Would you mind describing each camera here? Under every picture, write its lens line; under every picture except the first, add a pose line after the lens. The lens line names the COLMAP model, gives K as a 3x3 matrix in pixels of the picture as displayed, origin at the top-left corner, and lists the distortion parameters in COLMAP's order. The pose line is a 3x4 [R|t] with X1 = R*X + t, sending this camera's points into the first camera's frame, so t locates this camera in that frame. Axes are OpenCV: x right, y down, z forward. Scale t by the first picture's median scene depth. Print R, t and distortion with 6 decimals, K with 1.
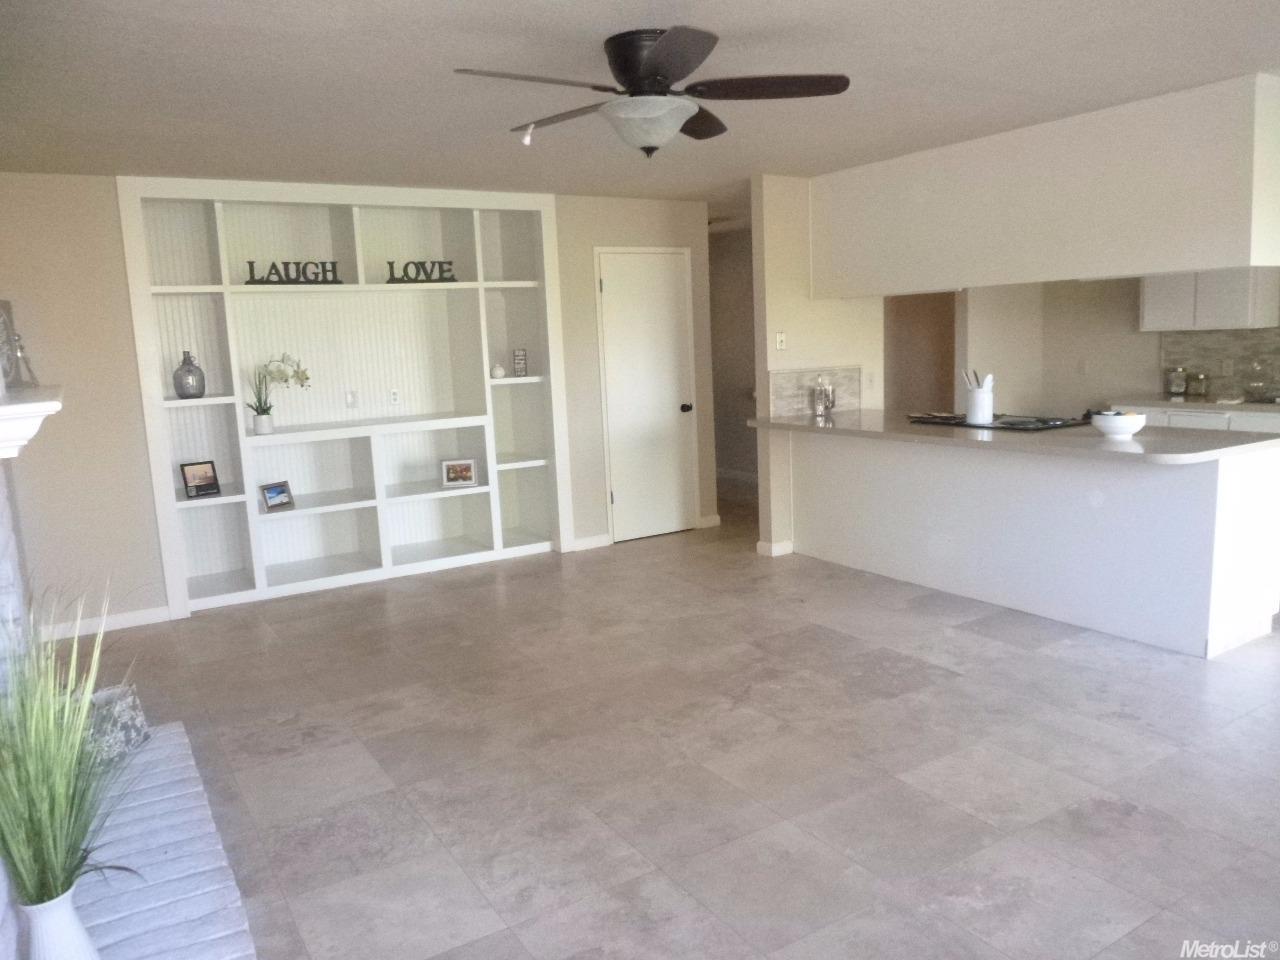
lens RADIAL K [[934.0, 0, 644.7], [0, 934.0, 475.4], [0, 0, 1]] dist [-0.037186, -0.003837]
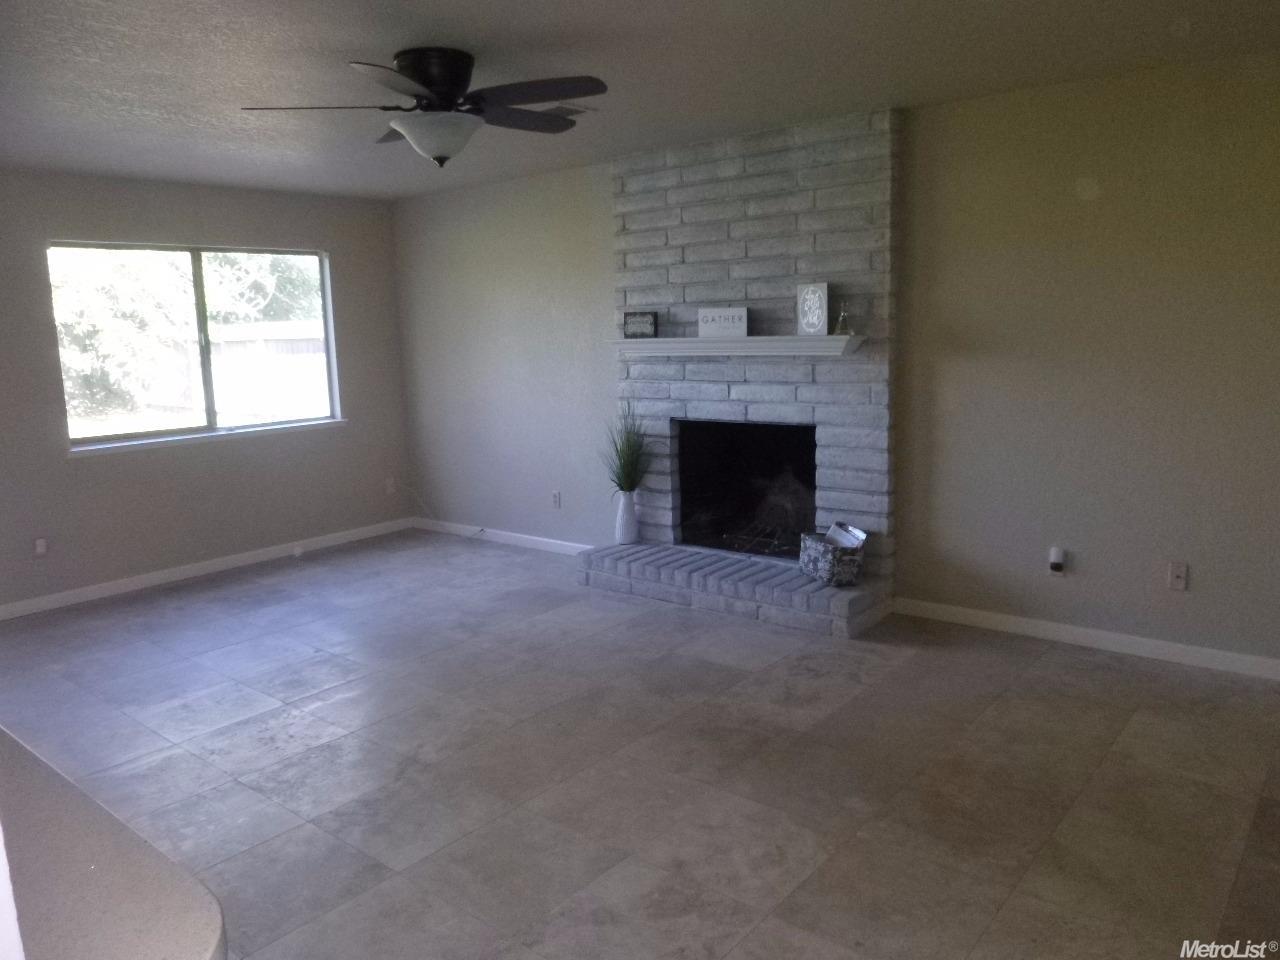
lens RADIAL K [[934.0, 0, 644.7], [0, 934.0, 475.4], [0, 0, 1]] dist [-0.037186, -0.003837]
pose [[-0.945502, 0.121821, -0.301970, 0.096670], [0.024752, 0.951585, 0.306388, -0.210973], [0.324674, 0.282216, -0.902741, 1.378293]]
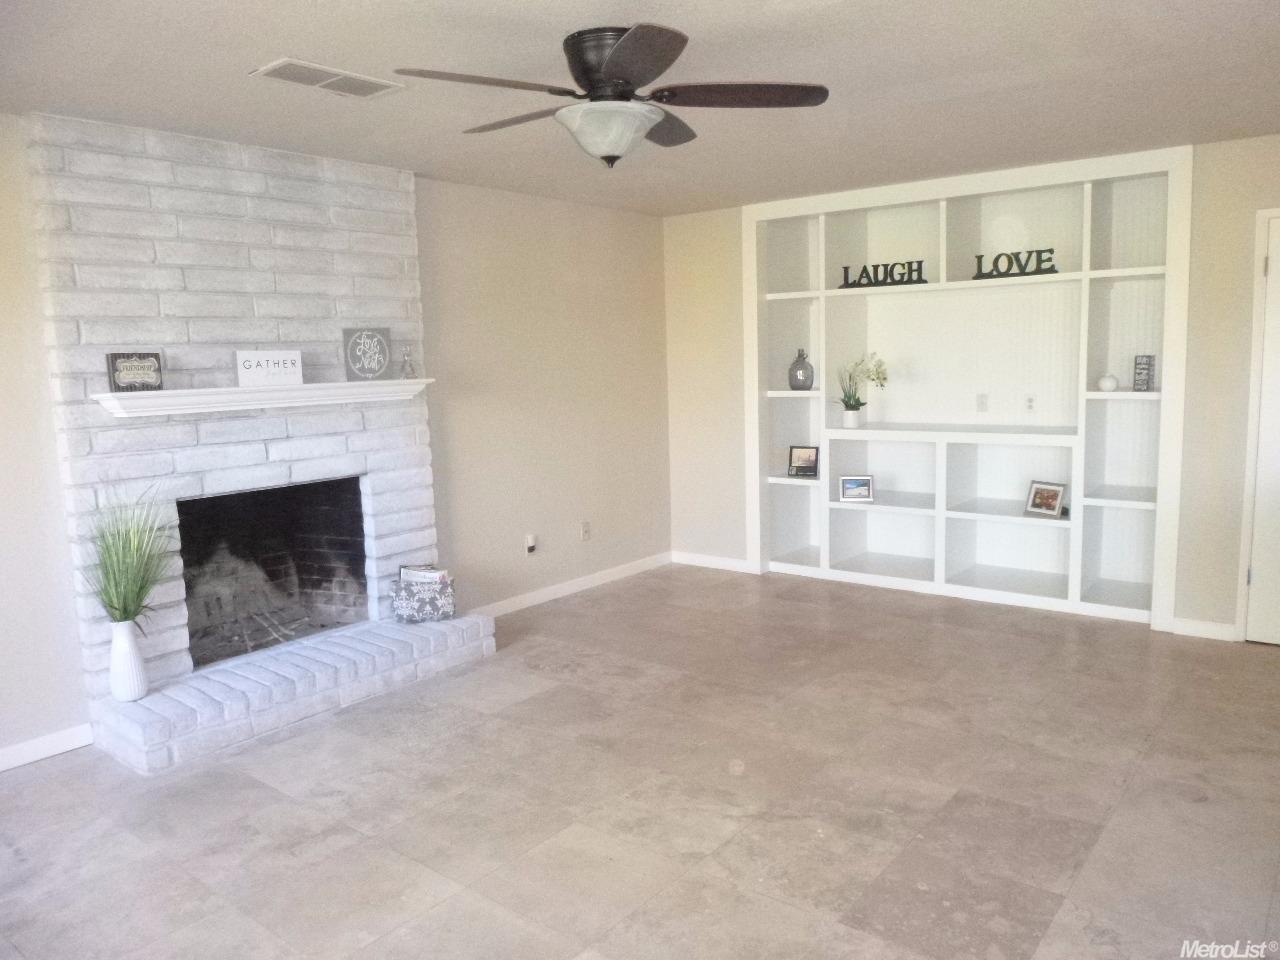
lens RADIAL K [[929.1, 0, 638.9], [0, 929.1, 484.8], [0, 0, 1]] dist [-0.037432, 0.000712]
pose [[0.332203, 0.161486, -0.929281, 0.587299], [-0.123930, 0.984166, 0.126720, -0.098523], [0.935031, 0.073069, 0.346956, 0.469941]]
